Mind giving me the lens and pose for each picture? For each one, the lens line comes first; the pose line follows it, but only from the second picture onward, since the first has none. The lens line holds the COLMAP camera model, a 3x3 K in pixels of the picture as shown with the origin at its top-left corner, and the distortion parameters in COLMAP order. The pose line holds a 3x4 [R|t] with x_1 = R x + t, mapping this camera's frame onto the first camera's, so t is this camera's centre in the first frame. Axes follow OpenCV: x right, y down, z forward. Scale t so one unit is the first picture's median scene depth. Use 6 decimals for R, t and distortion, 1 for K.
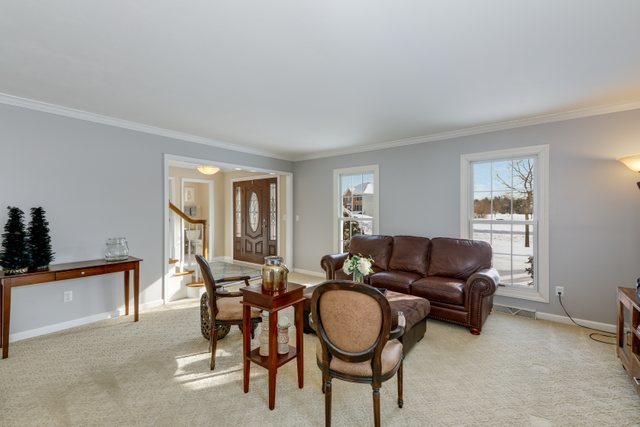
lens RADIAL K [[285.4, 0, 320.5], [0, 285.4, 211.9], [0, 0, 1]] dist [0.021538, -0.004698]
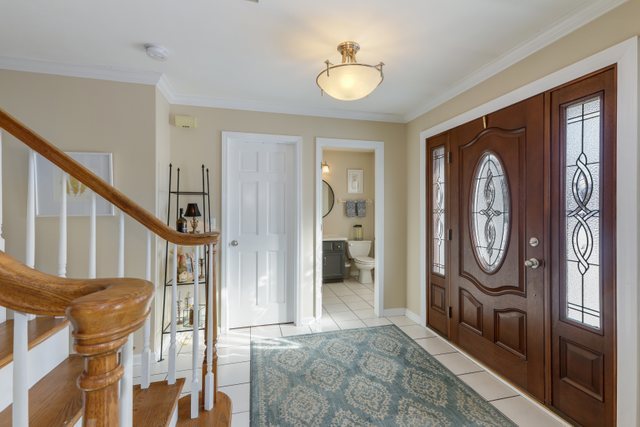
lens RADIAL K [[285.4, 0, 320.6], [0, 285.4, 208.9], [0, 0, 1]] dist [0.021538, -0.004698]
pose [[0.787185, 0.003182, -0.616709, -0.184010], [-0.003909, 0.999992, 0.000171, -0.002336], [0.616705, 0.002276, 0.787191, 0.630551]]
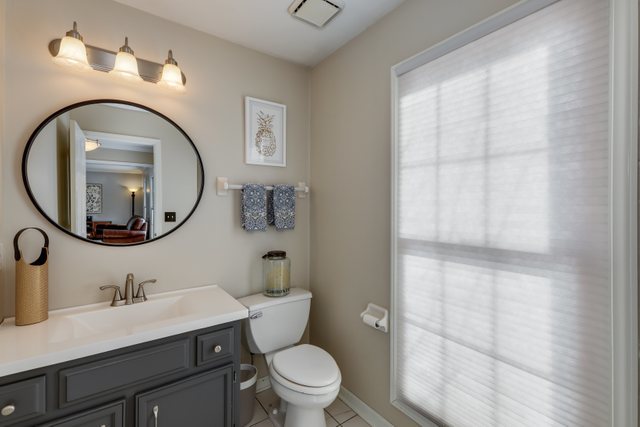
lens RADIAL K [[285.4, 0, 321.6], [0, 285.4, 209.2], [0, 0, 1]] dist [0.021538, -0.004698]
pose [[0.960673, -0.000949, -0.277682, -0.471507], [0.002594, 0.999981, 0.005556, -0.003049], [0.277671, -0.006058, 0.960657, 1.062191]]
